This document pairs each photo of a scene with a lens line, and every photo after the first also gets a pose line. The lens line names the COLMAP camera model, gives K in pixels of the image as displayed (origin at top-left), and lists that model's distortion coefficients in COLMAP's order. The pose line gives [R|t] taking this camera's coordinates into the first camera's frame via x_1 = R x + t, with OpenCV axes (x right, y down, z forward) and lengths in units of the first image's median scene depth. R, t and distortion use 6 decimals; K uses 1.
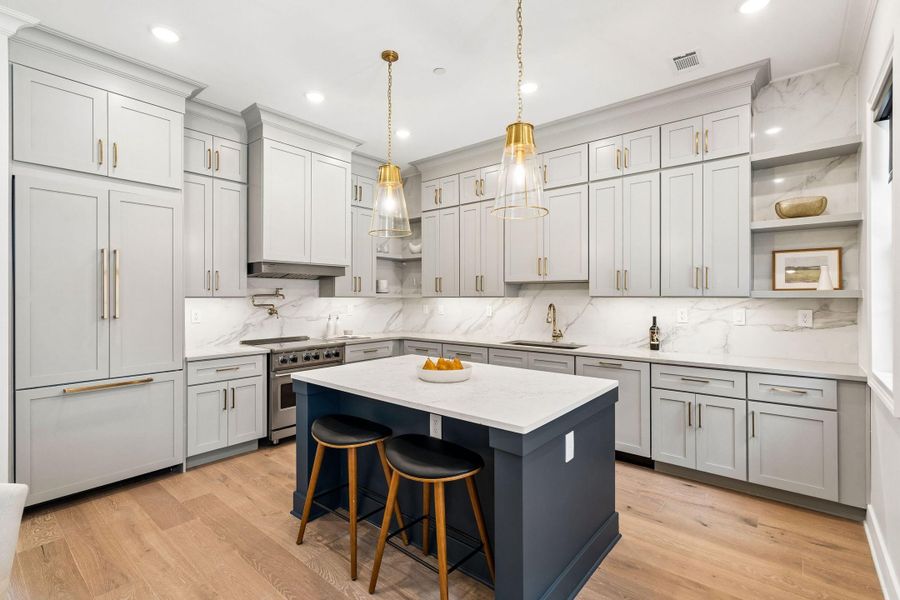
lens RADIAL K [[421.5, 0, 445.9], [0, 421.5, 295.8], [0, 0, 1]] dist [-0.003544, 0.001159]
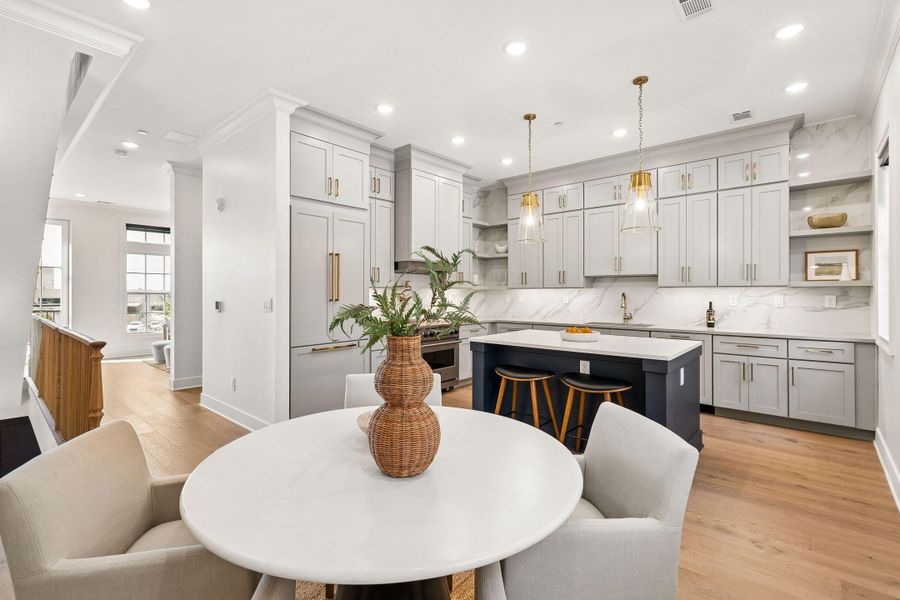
lens RADIAL K [[421.5, 0, 436.3], [0, 421.5, 291.8], [0, 0, 1]] dist [-0.003544, 0.001159]
pose [[0.999293, -0.000853, -0.037593, -0.310623], [0.000873, 0.999999, 0.000494, 0.017103], [0.037593, -0.000526, 0.999293, -0.343033]]
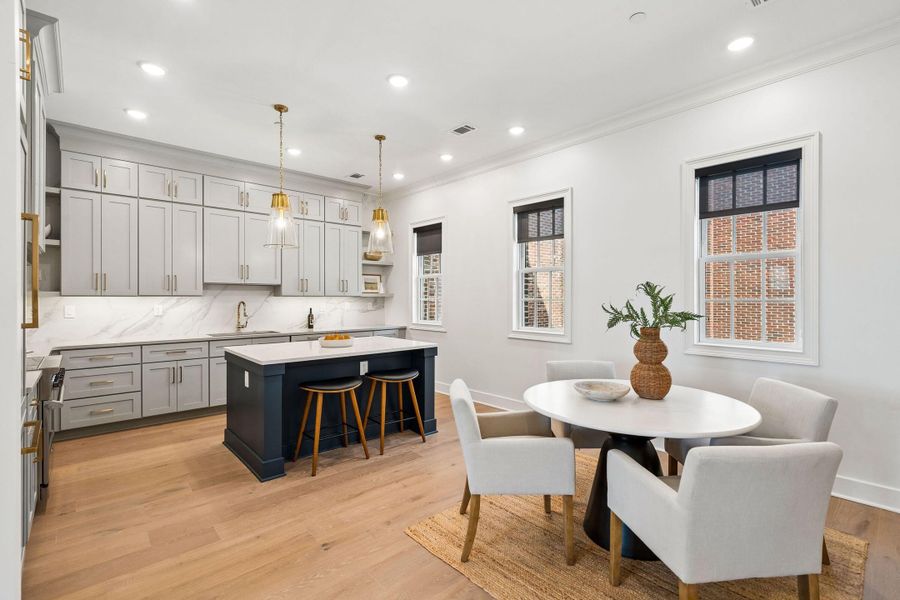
lens RADIAL K [[421.5, 0, 461.6], [0, 421.5, 292.7], [0, 0, 1]] dist [-0.003544, 0.001159]
pose [[0.109154, 0.011830, 0.993954, -1.067521], [-0.000563, 0.999930, -0.011839, 0.008794], [-0.994025, 0.000733, 0.109153, 0.243170]]
